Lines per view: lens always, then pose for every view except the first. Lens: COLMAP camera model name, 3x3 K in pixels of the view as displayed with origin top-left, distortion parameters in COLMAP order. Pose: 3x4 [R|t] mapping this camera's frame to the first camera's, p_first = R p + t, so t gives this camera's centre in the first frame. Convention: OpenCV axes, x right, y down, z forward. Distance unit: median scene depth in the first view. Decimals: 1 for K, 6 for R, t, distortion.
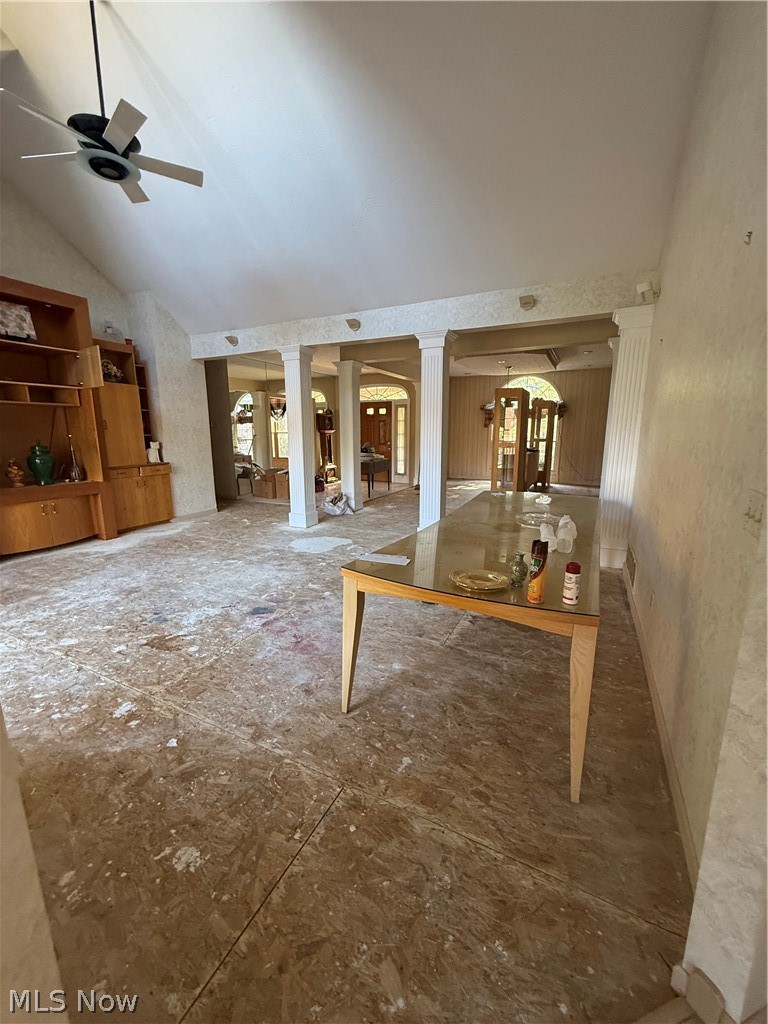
lens RADIAL K [[408.0, 0, 384.0], [0, 408.0, 510.5], [0, 0, 1]] dist [-0.000986, -0.000079]
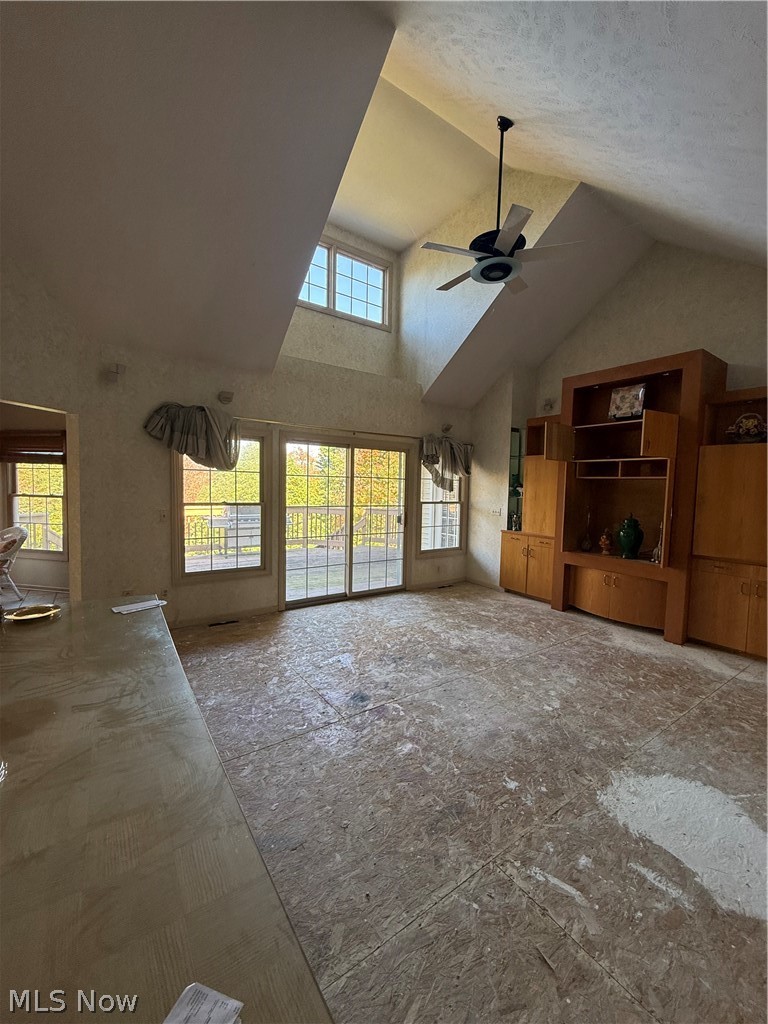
lens RADIAL K [[408.0, 0, 384.9], [0, 408.0, 511.5], [0, 0, 1]] dist [-0.000986, -0.000079]
pose [[-0.476908, 0.042793, -0.877911, 0.329702], [-0.193475, 0.969205, 0.152345, -0.226277], [0.857395, 0.242509, -0.453942, 0.993437]]
